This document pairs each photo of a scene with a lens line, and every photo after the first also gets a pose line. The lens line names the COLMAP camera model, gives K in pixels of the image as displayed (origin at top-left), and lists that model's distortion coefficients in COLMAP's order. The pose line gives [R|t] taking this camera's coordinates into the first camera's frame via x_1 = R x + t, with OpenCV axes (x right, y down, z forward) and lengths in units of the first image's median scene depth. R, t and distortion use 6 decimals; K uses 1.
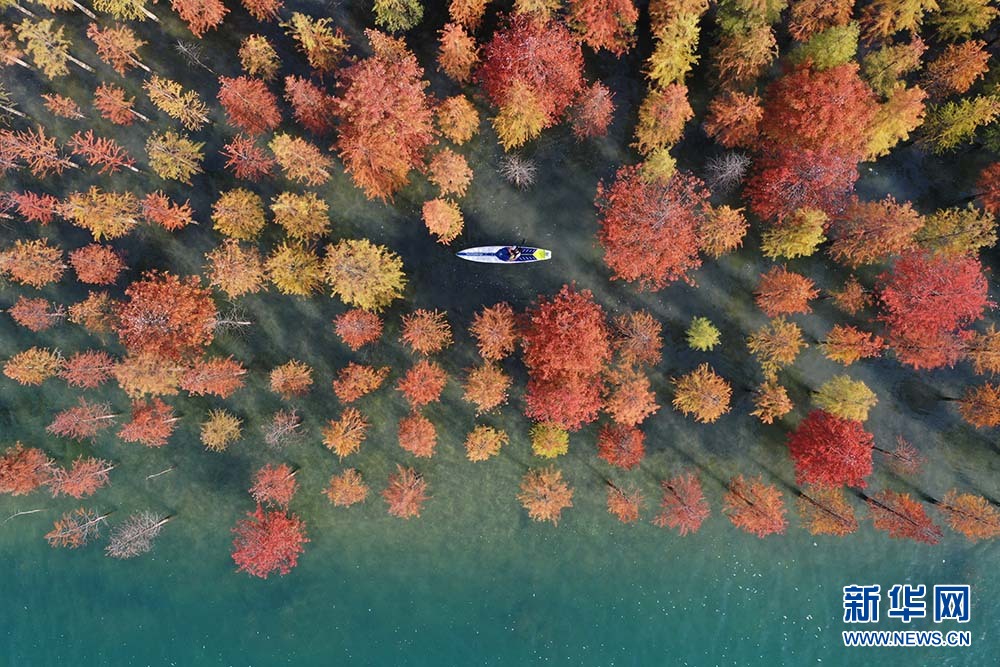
lens RADIAL K [[794.5, 0, 497.0], [0, 794.5, 338.4], [0, 0, 1]] dist [0.010380, 0.003668]
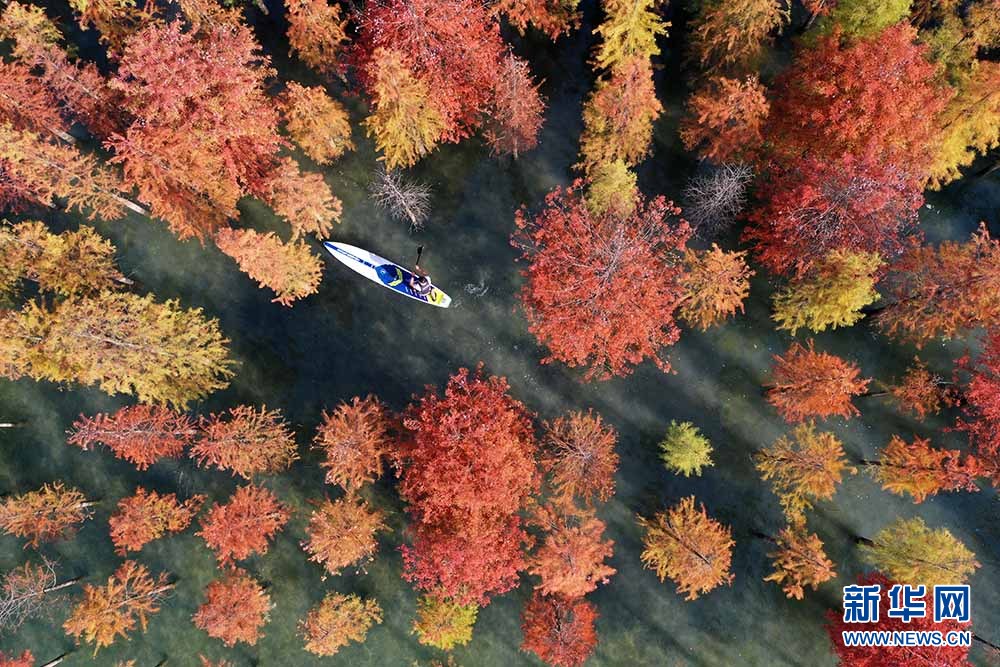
lens RADIAL K [[794.5, 0, 497.0], [0, 794.5, 338.4], [0, 0, 1]] dist [0.010380, 0.003668]
pose [[0.999962, 0.008724, -0.000026, 0.109158], [-0.008655, 0.991718, -0.128146, -0.010279], [-0.001092, 0.128141, 0.991755, 0.365062]]
